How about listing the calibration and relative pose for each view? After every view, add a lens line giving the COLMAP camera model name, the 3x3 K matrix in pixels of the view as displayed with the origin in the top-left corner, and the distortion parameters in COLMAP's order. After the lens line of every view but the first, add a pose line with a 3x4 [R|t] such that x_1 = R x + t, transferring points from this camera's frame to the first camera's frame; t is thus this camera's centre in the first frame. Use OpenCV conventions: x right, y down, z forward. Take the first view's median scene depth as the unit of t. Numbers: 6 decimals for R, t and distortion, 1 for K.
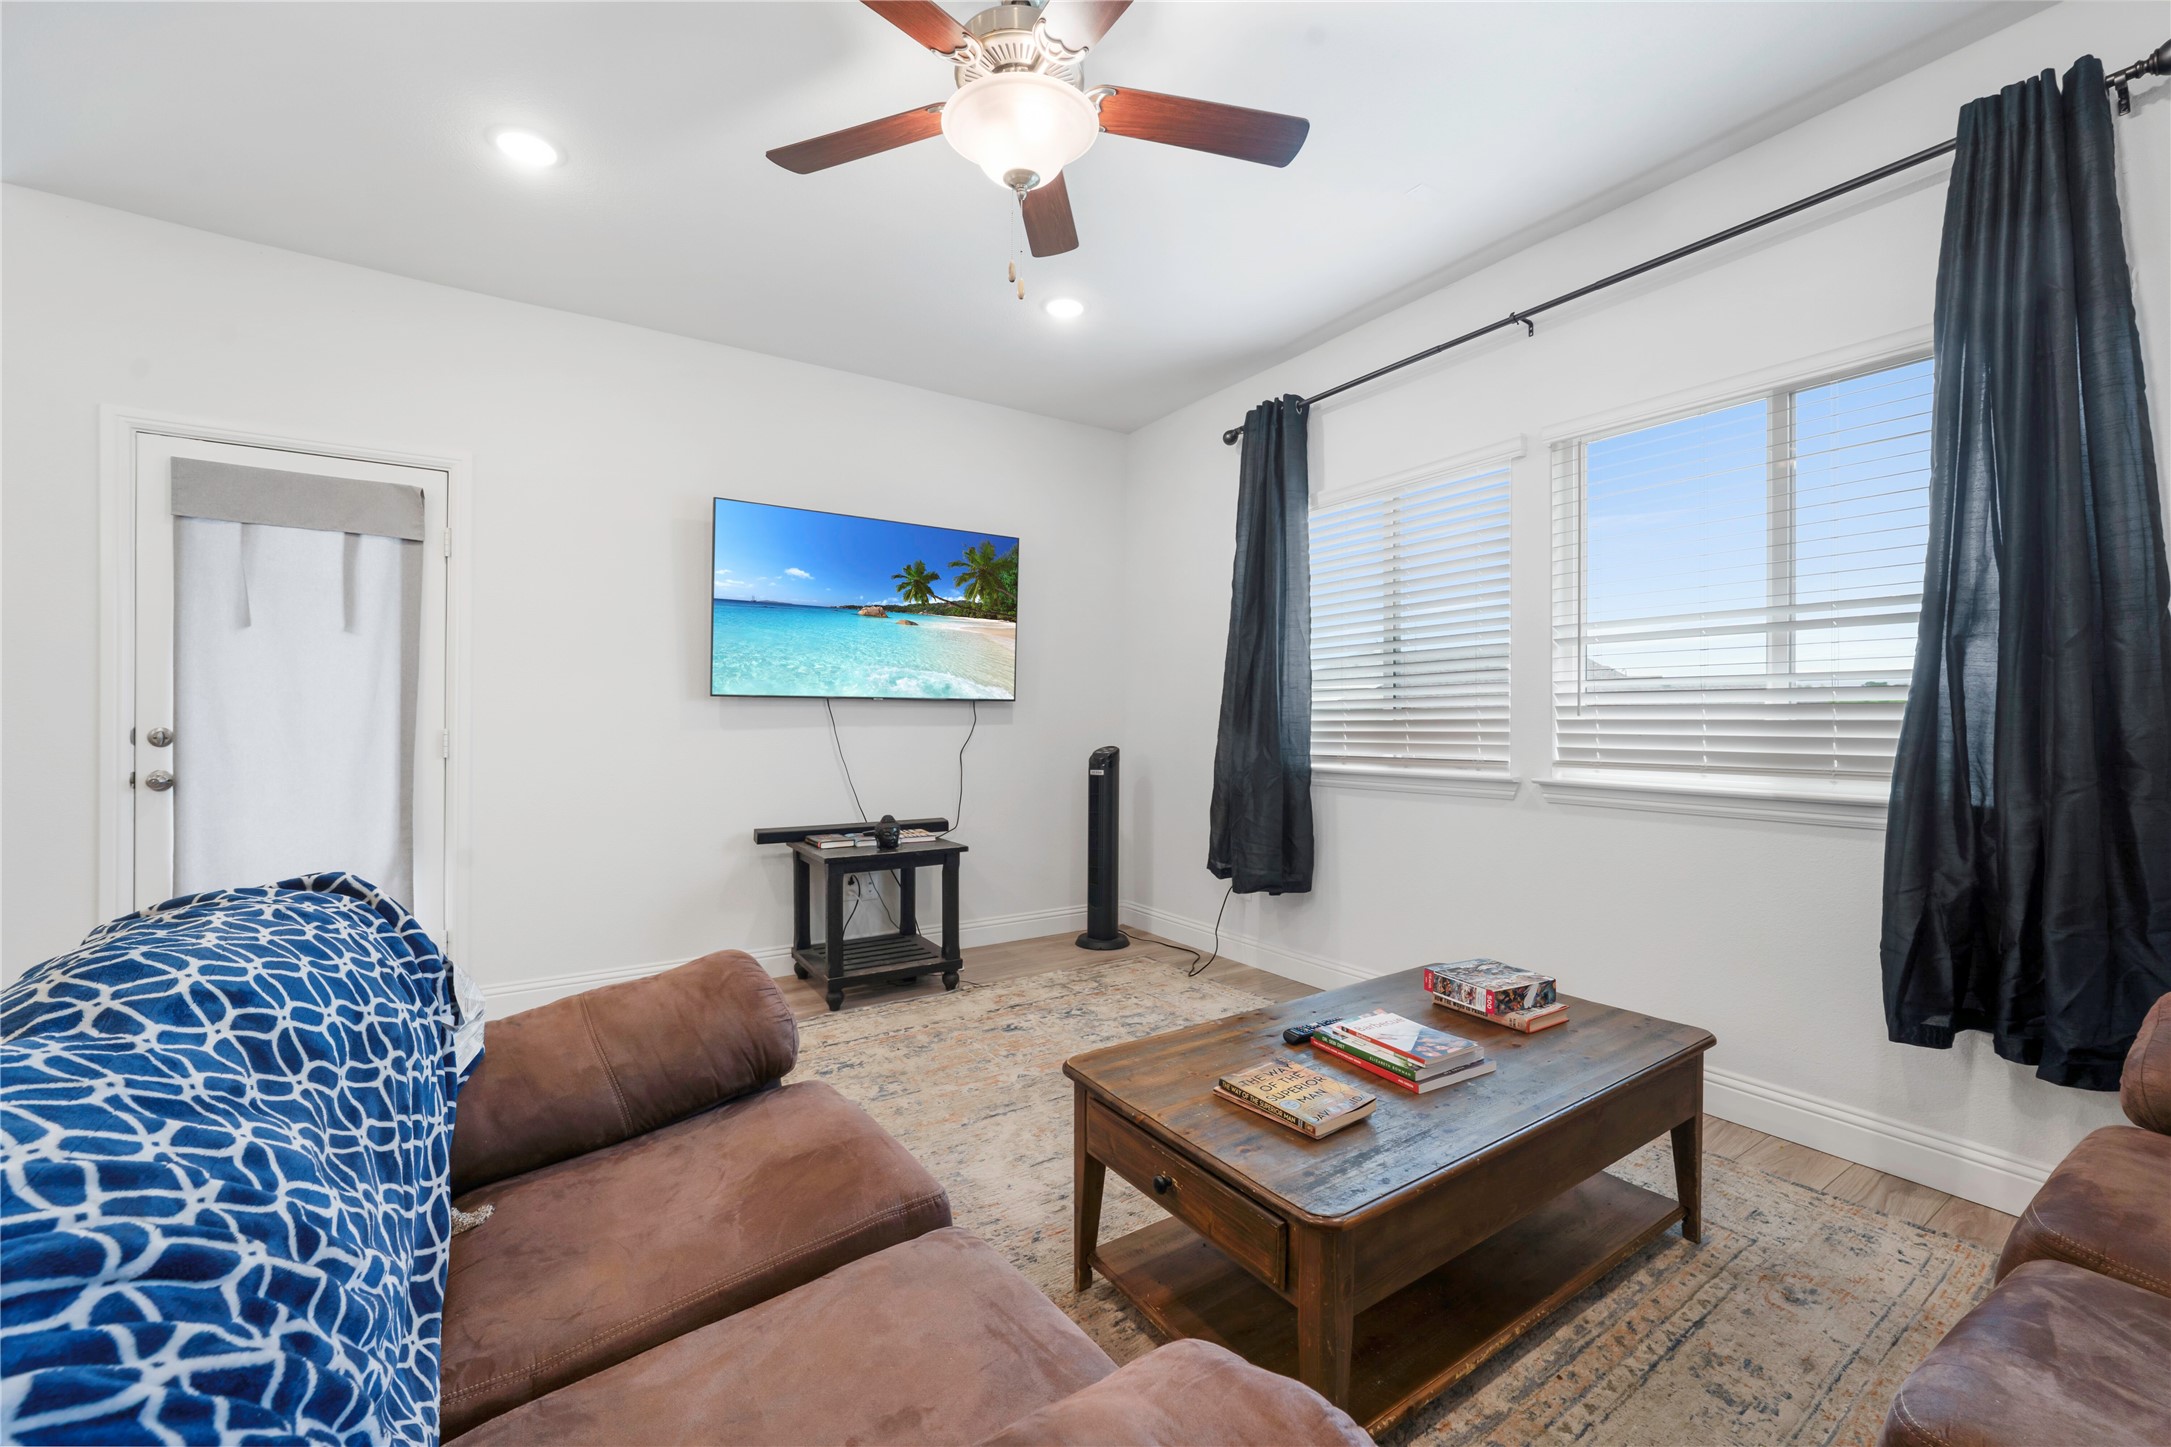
lens RADIAL K [[888.6, 0, 1085.5], [0, 888.6, 723.5], [0, 0, 1]] dist [0.001469, 0.000341]
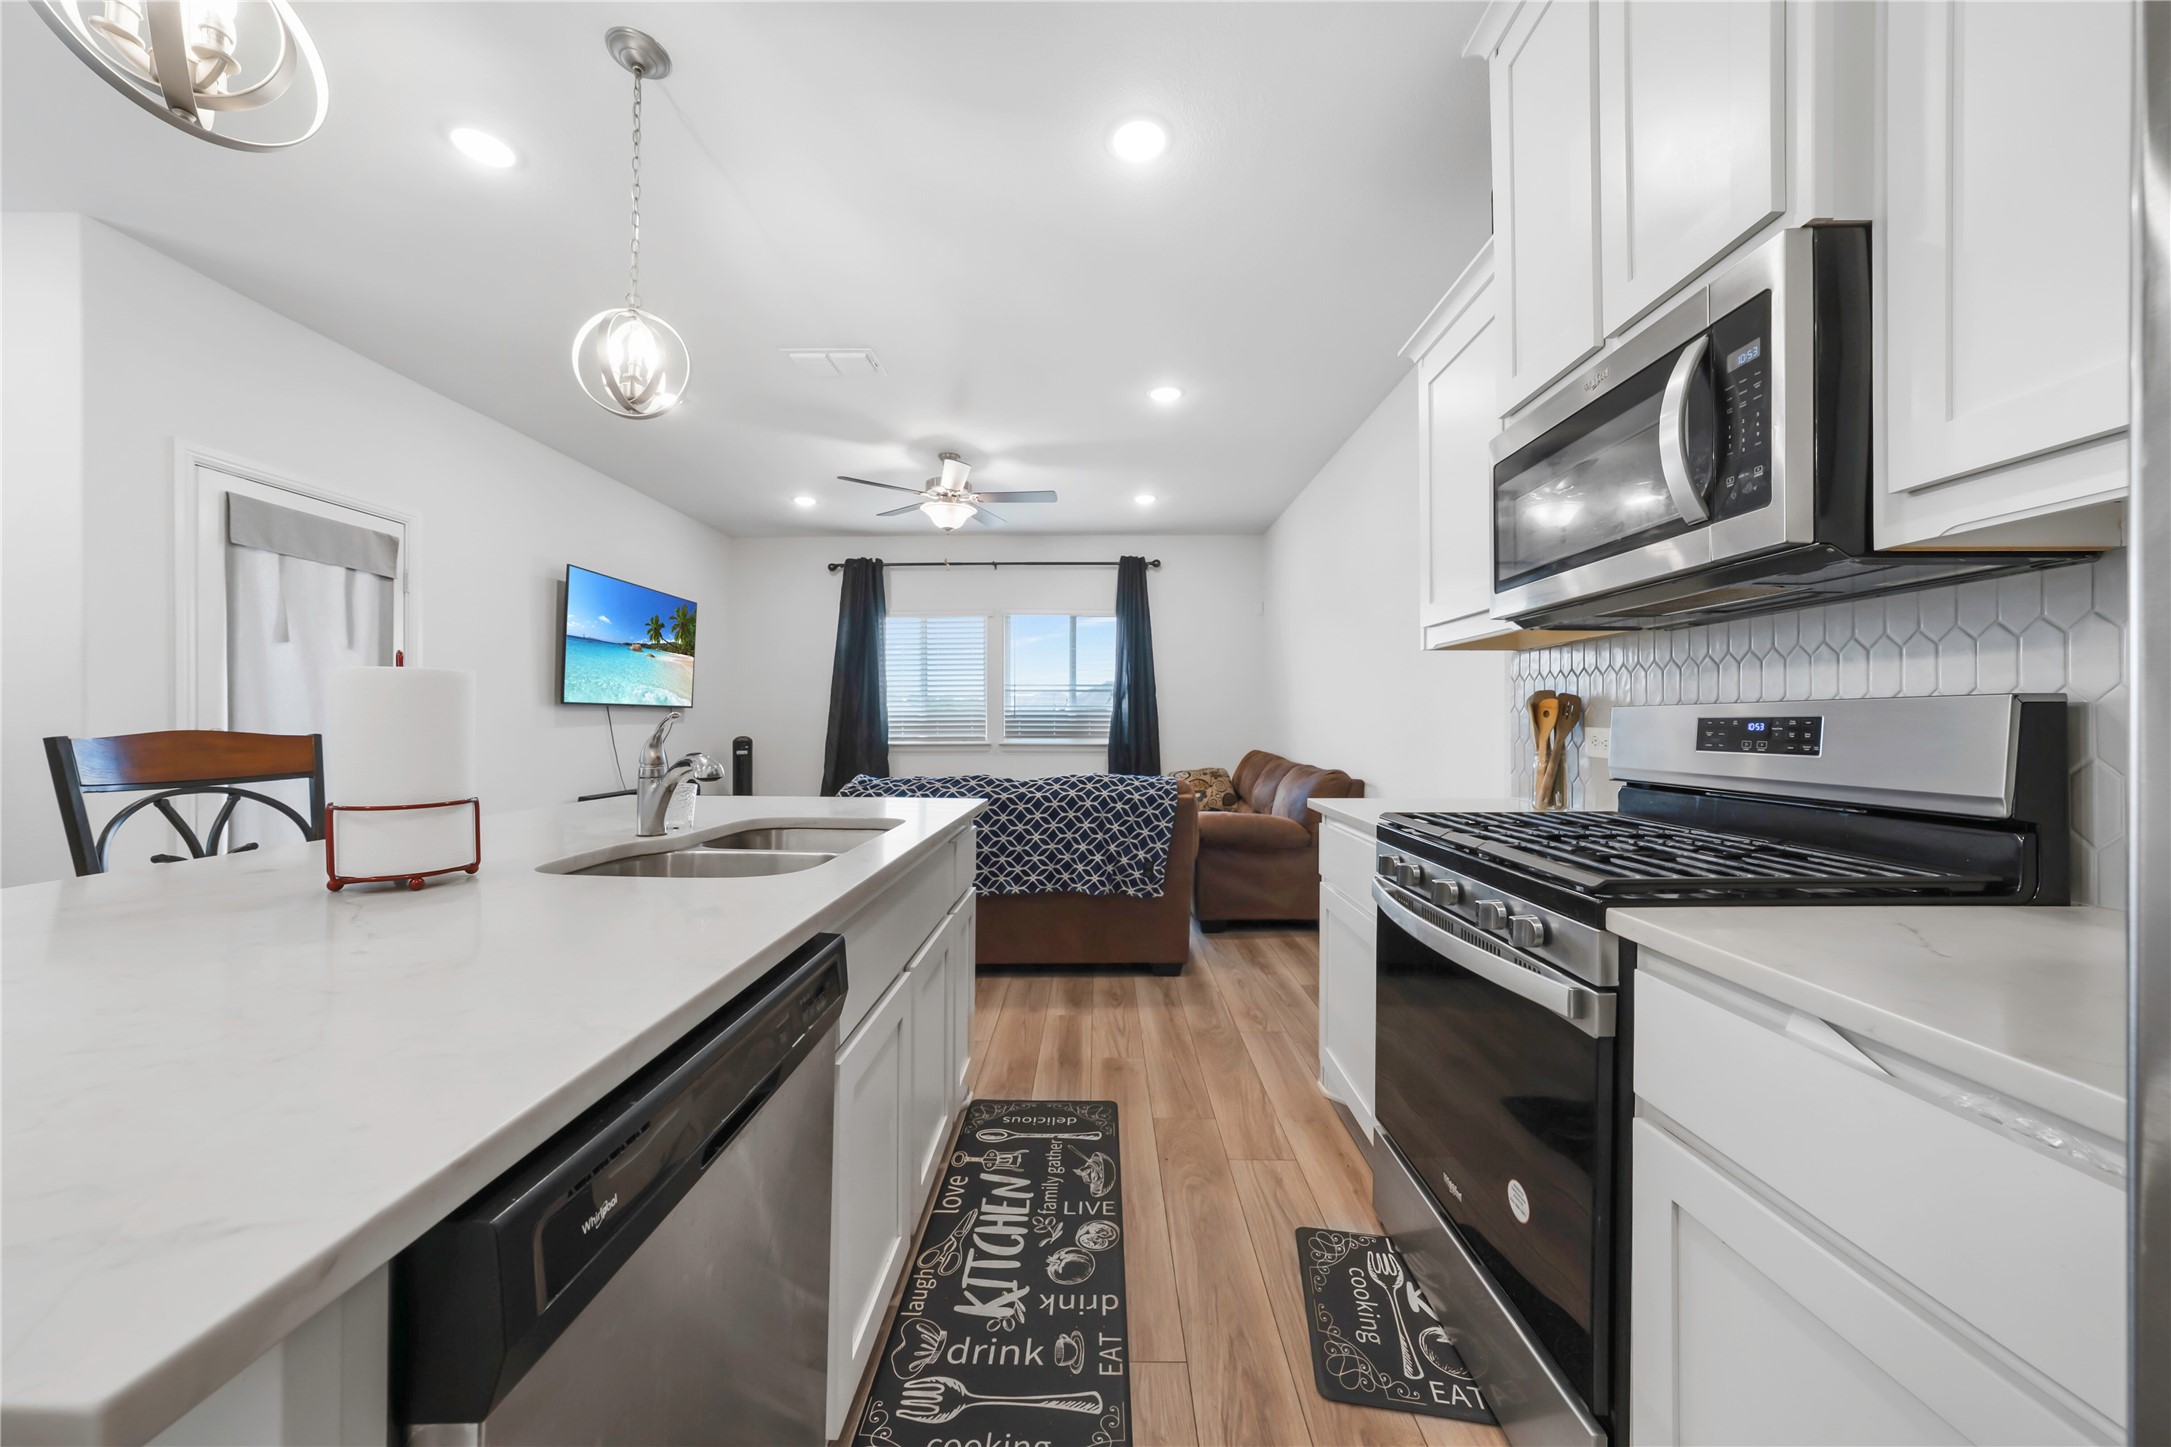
lens RADIAL K [[748.1, 0, 1093.9], [0, 748.1, 722.4], [0, 0, 1]] dist [-0.029992, 0.008191]
pose [[0.554078, -0.002040, 0.832462, -0.883156], [0.003077, 0.999995, 0.000402, 0.000853], [-0.832459, 0.002339, 0.554082, -0.333032]]
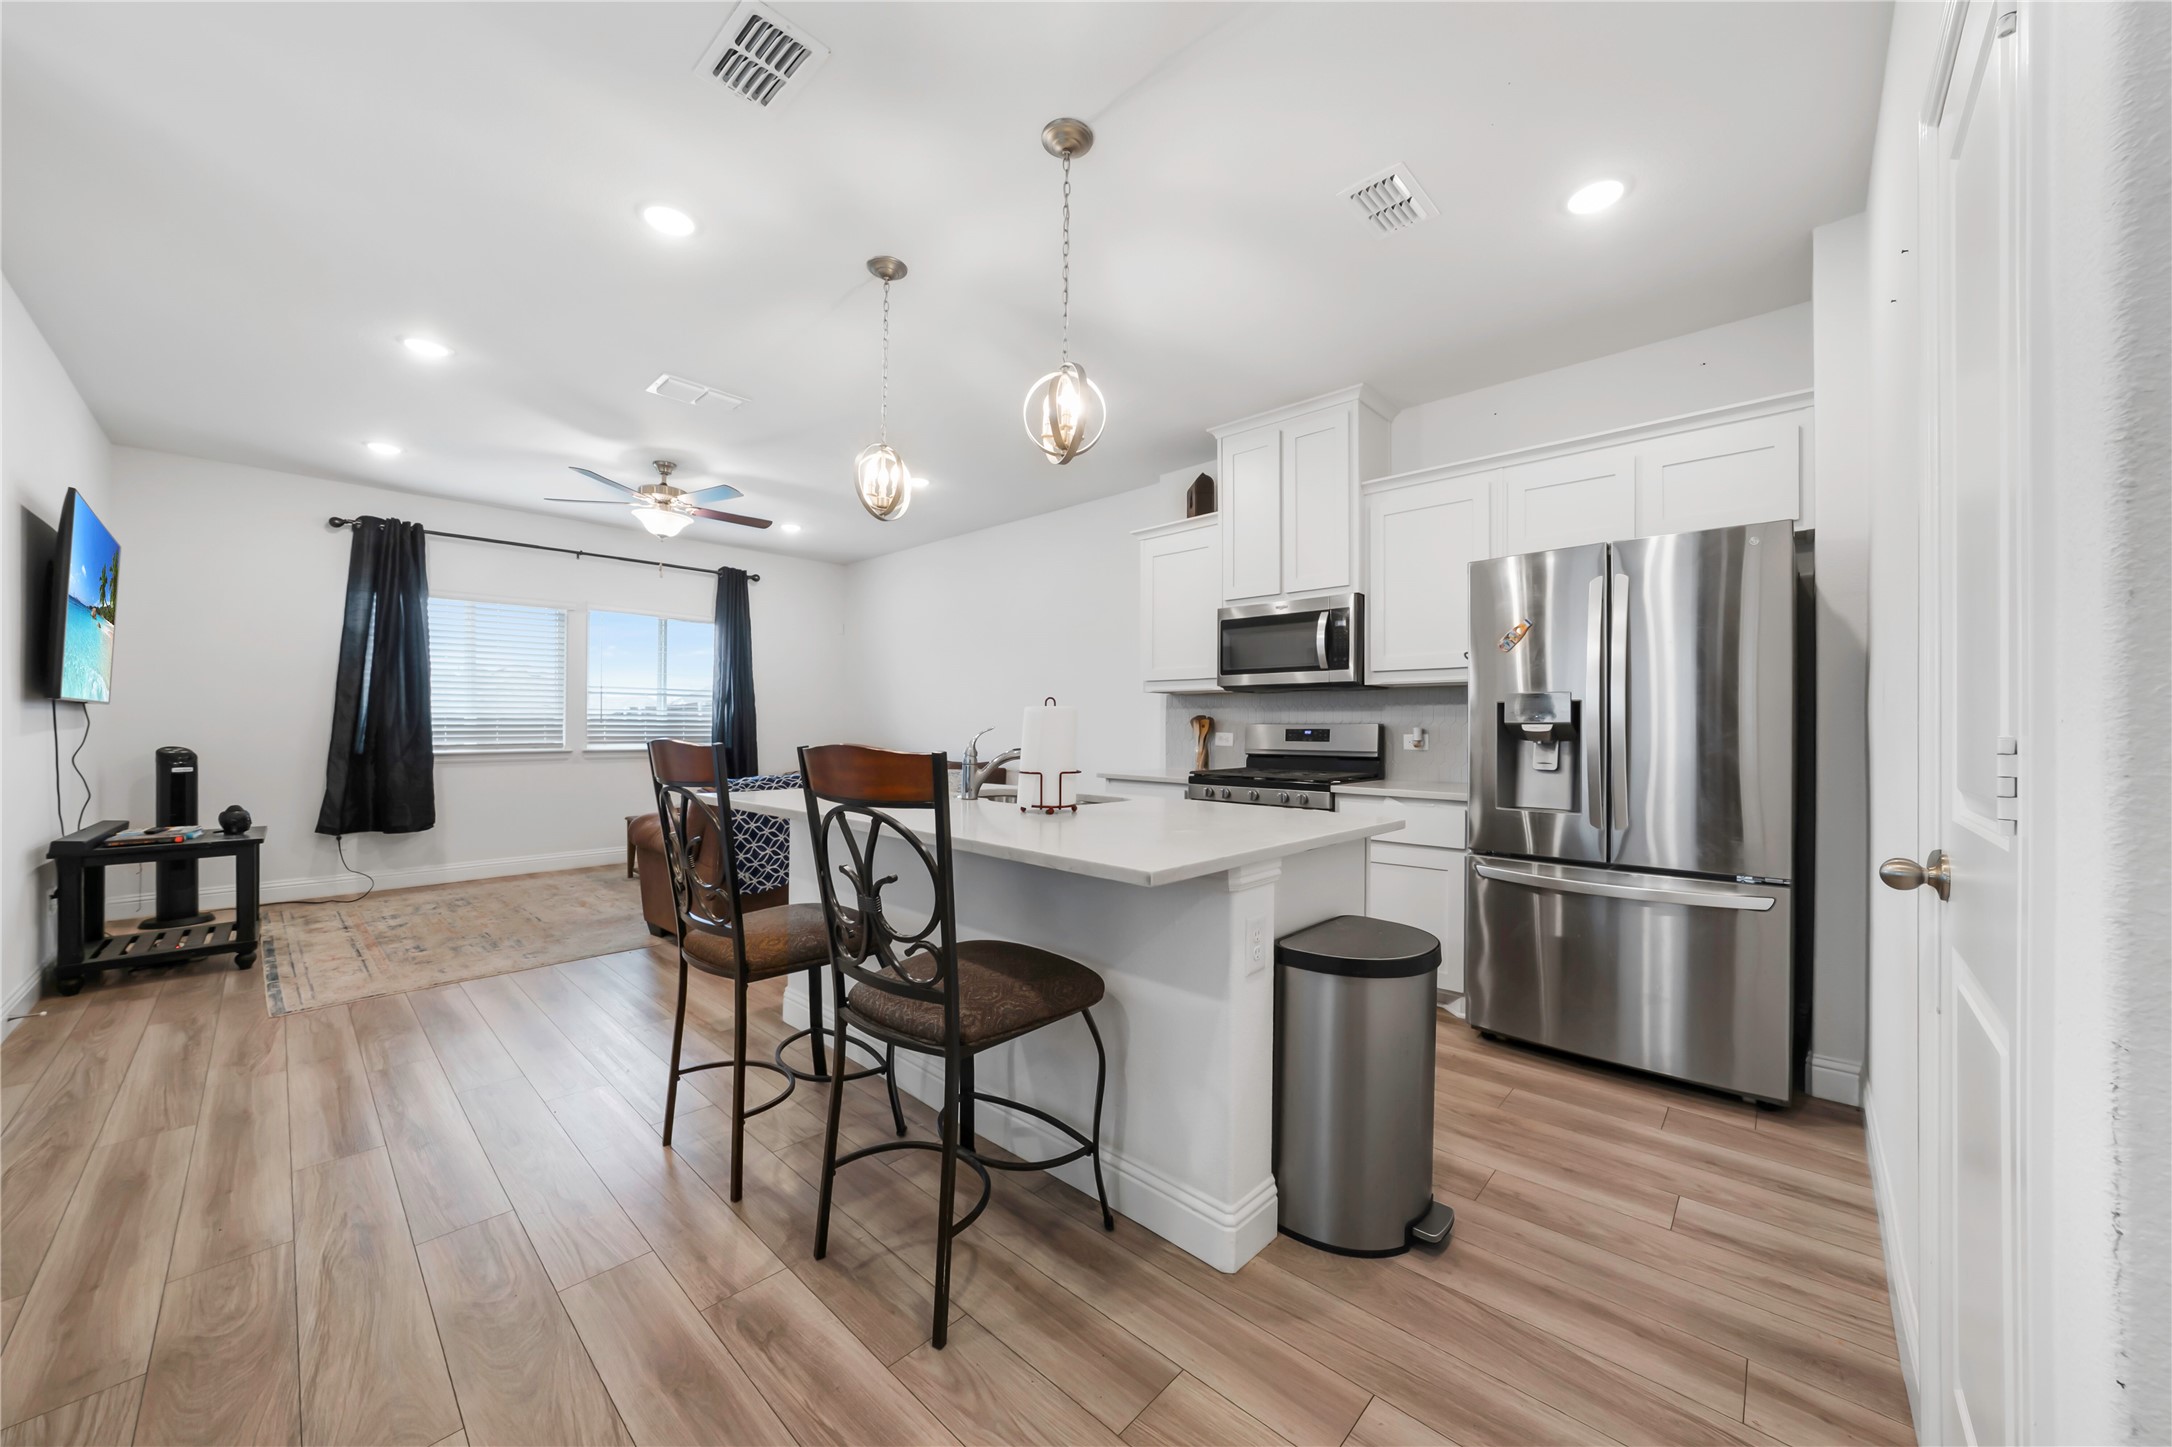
lens RADIAL K [[777.2, 0, 1087.3], [0, 777.2, 726.1], [0, 0, 1]] dist [-0.032214, 0.009952]
pose [[-0.241404, -0.002212, 0.970422, -1.376187], [-0.001955, 0.999996, 0.001793, -0.005697], [-0.970423, -0.001464, -0.241408, 0.146095]]
